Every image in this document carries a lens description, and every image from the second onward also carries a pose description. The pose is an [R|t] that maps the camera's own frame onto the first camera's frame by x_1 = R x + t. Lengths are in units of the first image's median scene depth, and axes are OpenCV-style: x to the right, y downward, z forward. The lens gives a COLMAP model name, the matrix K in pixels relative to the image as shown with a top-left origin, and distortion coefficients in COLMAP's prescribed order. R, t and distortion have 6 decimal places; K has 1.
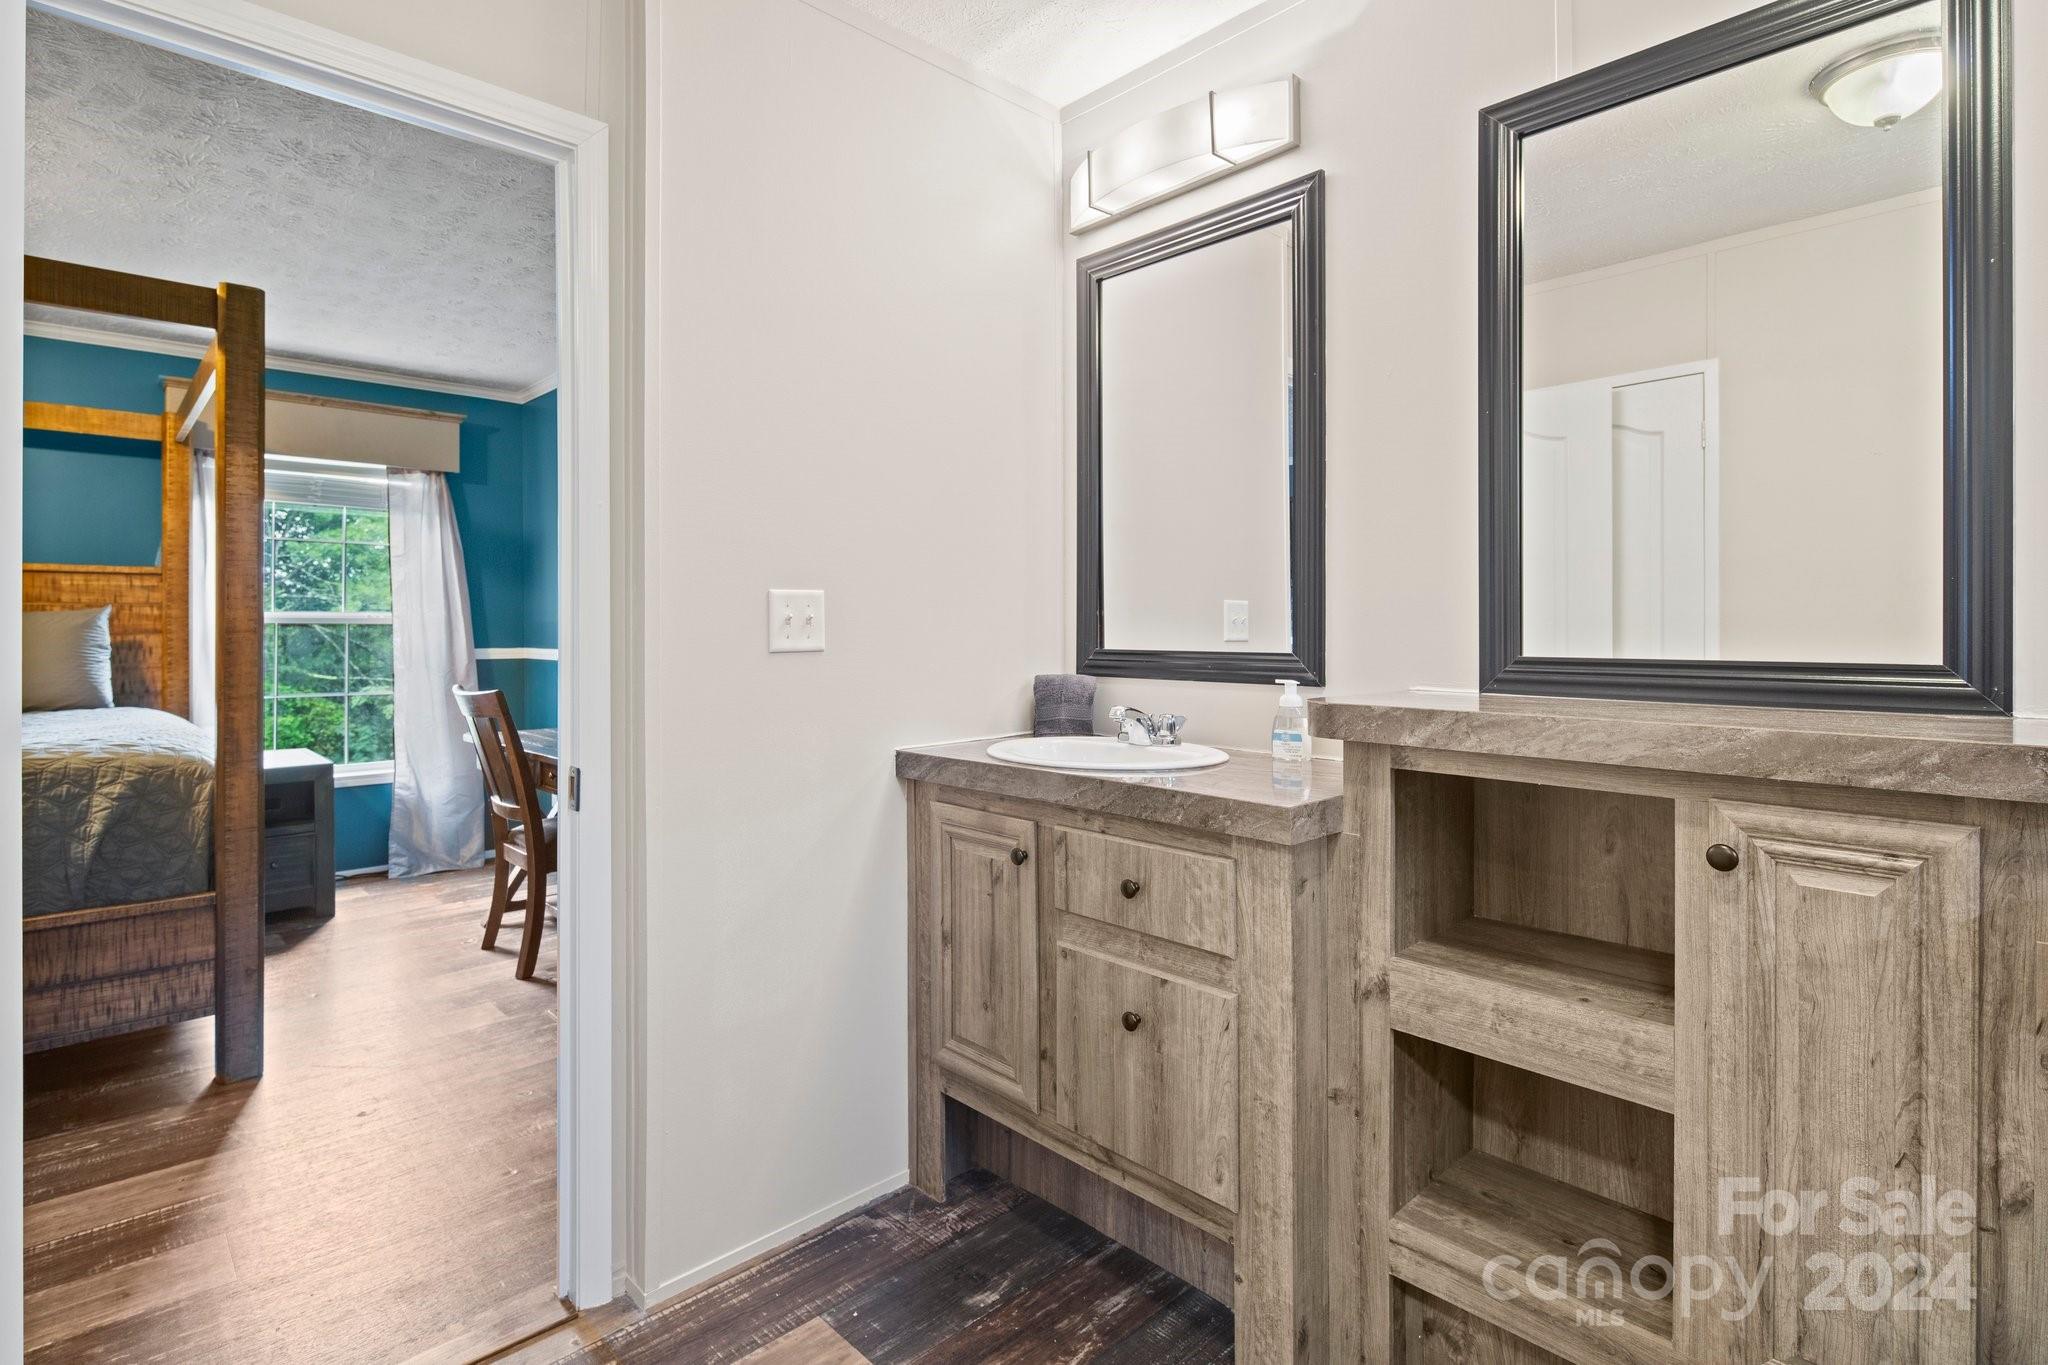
lens RADIAL K [[990.9, 0, 1022.7], [0, 990.9, 630.2], [0, 0, 1]] dist [-0.000389, -0.000274]
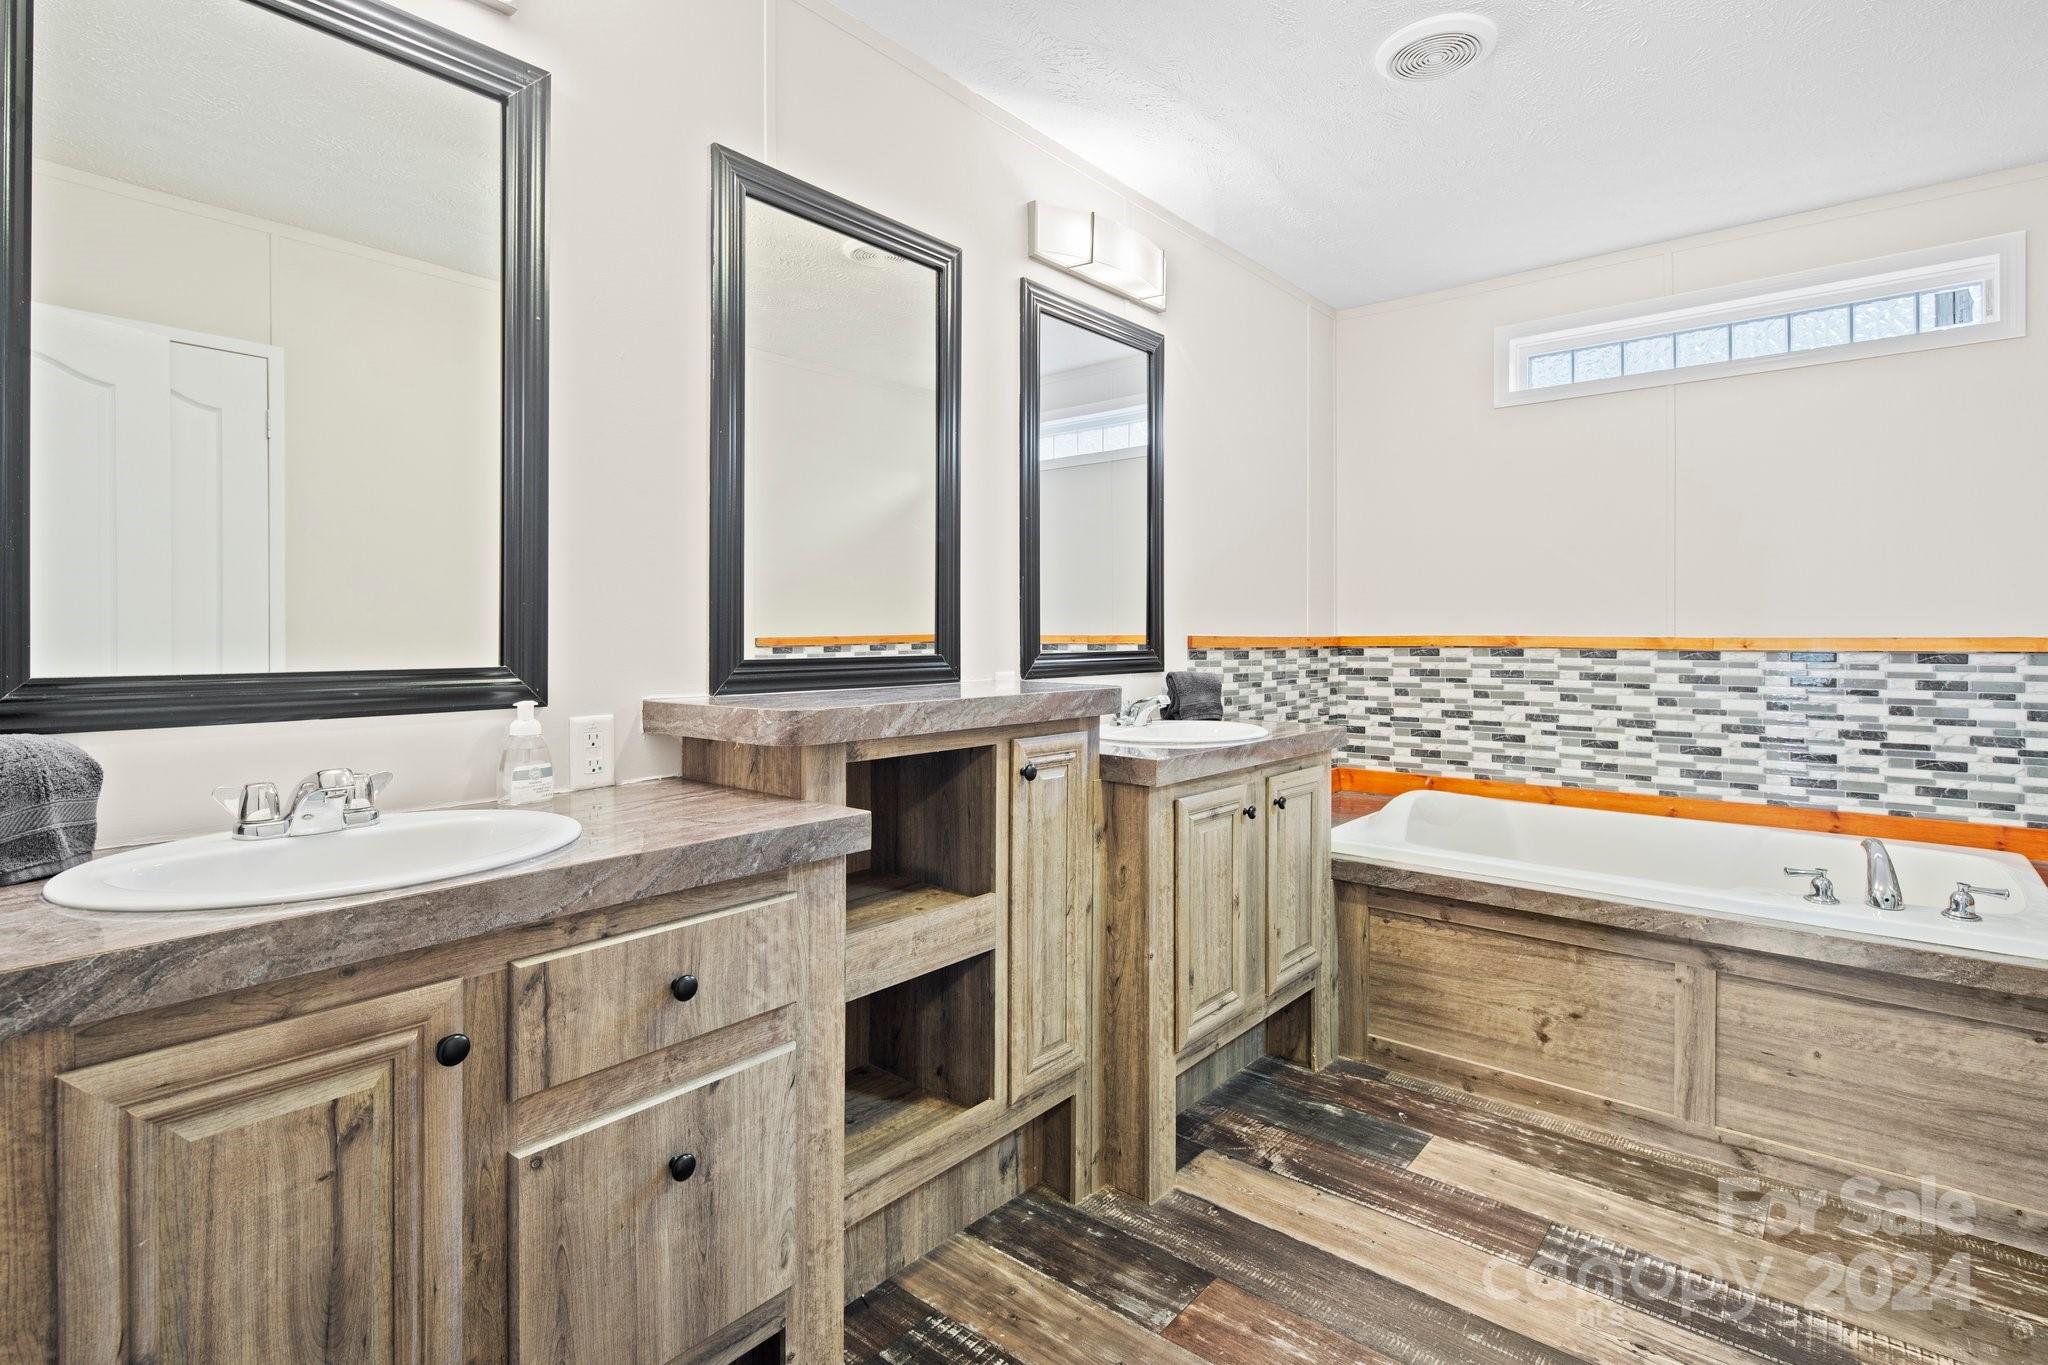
lens RADIAL K [[990.9, 0, 1022.7], [0, 990.9, 630.2], [0, 0, 1]] dist [-0.000389, -0.000274]
pose [[-0.110904, 0.002689, 0.993828, -0.653793], [0.000105, 0.999996, -0.002694, -0.003474], [-0.993831, -0.000194, -0.110904, 0.829552]]
